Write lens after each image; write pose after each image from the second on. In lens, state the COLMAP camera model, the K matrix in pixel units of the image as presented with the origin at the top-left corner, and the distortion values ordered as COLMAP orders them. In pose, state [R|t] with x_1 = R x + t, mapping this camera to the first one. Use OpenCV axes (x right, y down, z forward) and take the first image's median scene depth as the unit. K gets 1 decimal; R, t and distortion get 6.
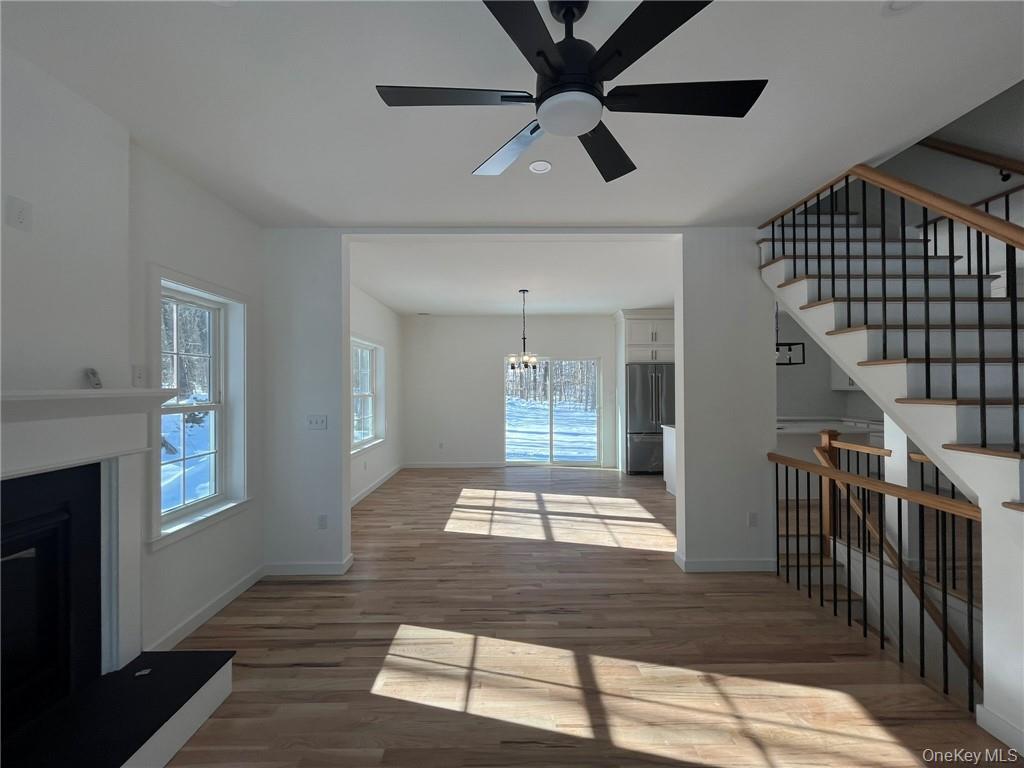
lens RADIAL K [[413.3, 0, 514.6], [0, 413.3, 383.3], [0, 0, 1]] dist [-0.001137, -0.003503]
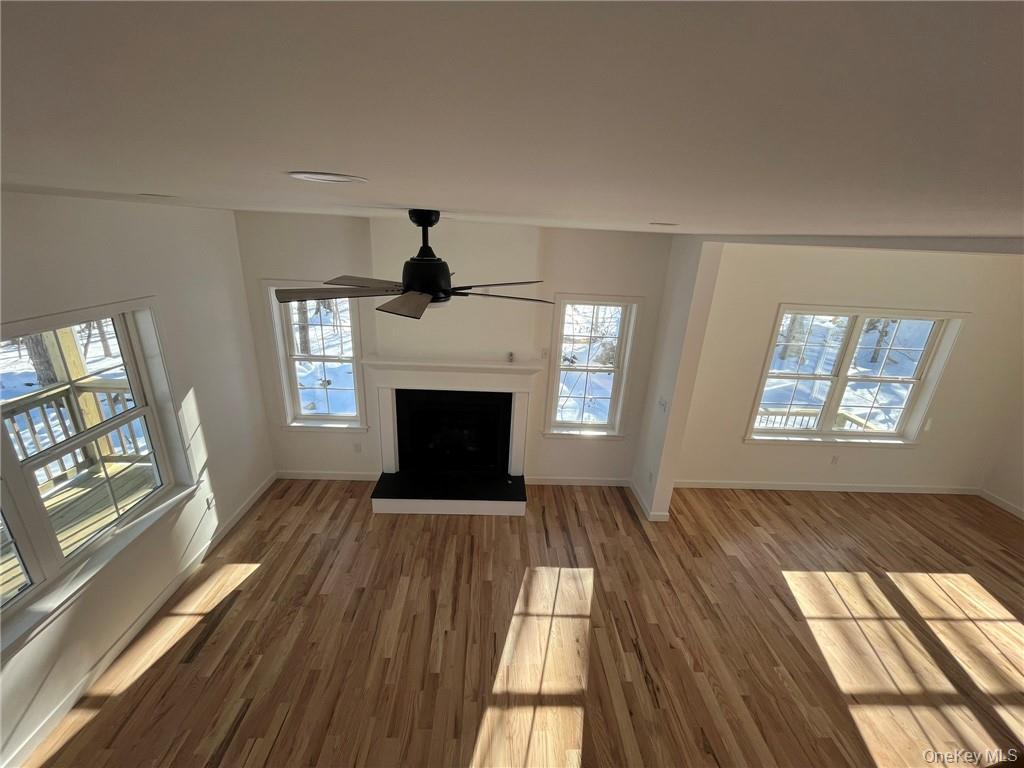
lens RADIAL K [[416.5, 0, 510.8], [0, 416.5, 382.6], [0, 0, 1]] dist [-0.002449, 0.000210]
pose [[0.023006, 0.338385, -0.940727, 0.825610], [-0.046256, 0.940328, 0.337110, -0.457036], [0.998665, 0.035759, 0.037285, 0.643552]]
